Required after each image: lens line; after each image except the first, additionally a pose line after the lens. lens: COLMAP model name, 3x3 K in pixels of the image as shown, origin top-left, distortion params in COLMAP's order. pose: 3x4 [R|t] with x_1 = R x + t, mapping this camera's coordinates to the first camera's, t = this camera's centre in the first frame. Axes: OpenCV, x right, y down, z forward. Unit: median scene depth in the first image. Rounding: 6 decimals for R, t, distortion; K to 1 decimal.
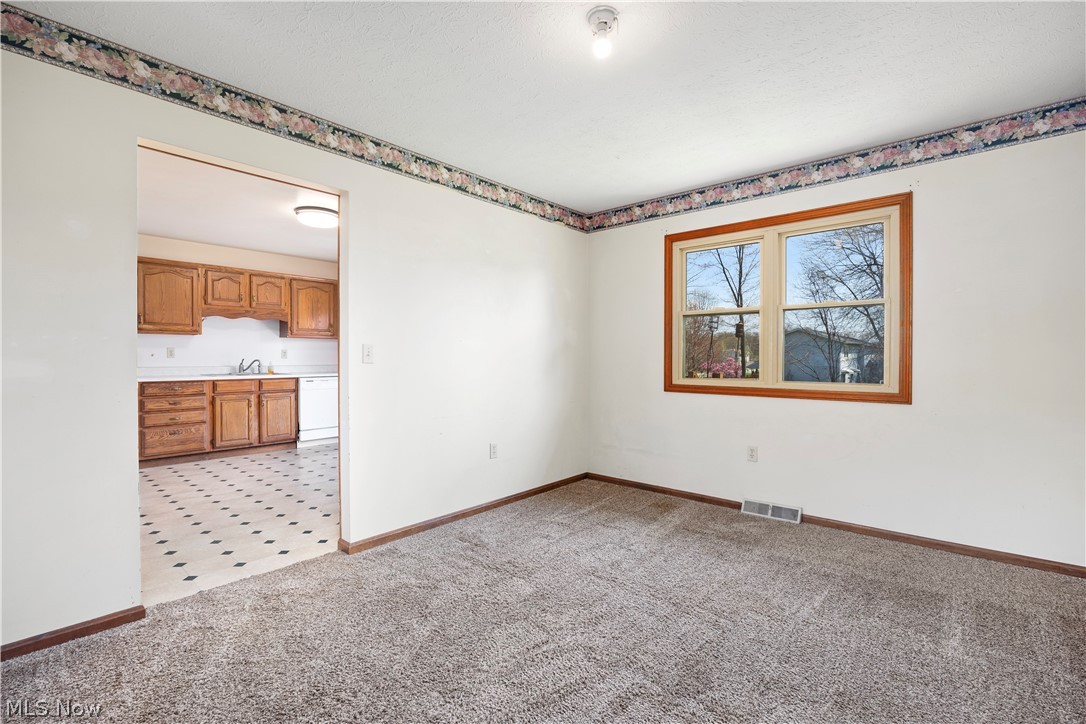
lens RADIAL K [[457.8, 0, 545.0], [0, 457.8, 364.9], [0, 0, 1]] dist [0.016784, 0.000232]
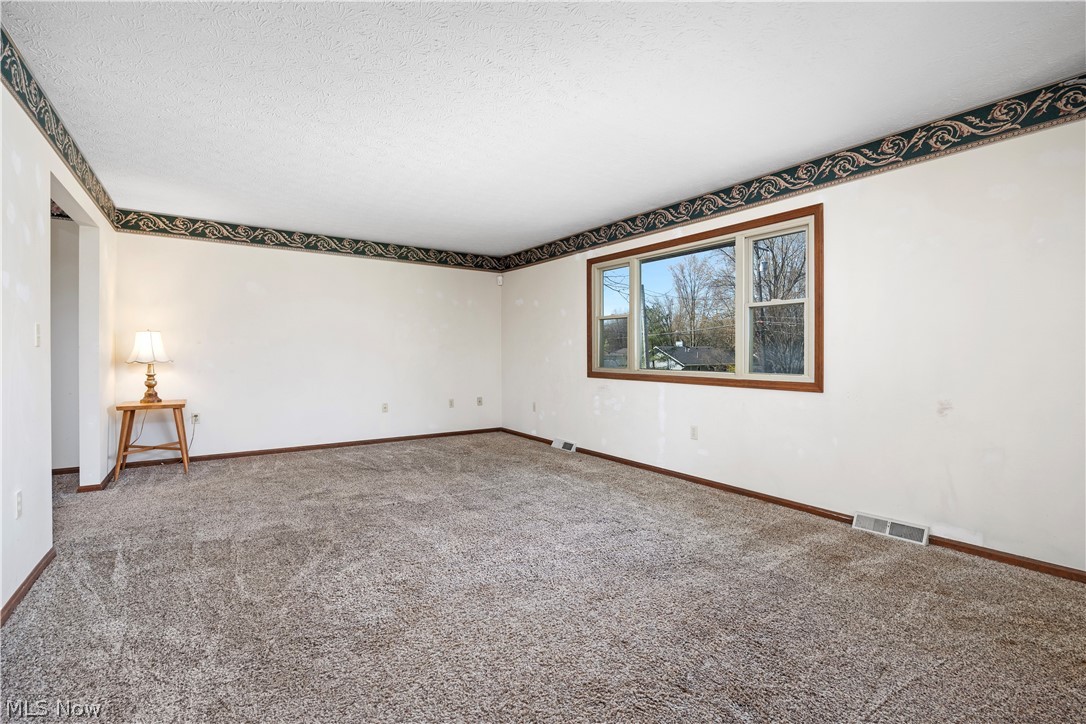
lens RADIAL K [[514.7, 0, 548.4], [0, 514.7, 360.3], [0, 0, 1]] dist [0.016638, -0.003762]
pose [[0.967368, 0.003372, -0.253353, 0.359047], [-0.002658, 0.999991, 0.003161, 0.002929], [0.253361, -0.002384, 0.967369, -0.314013]]
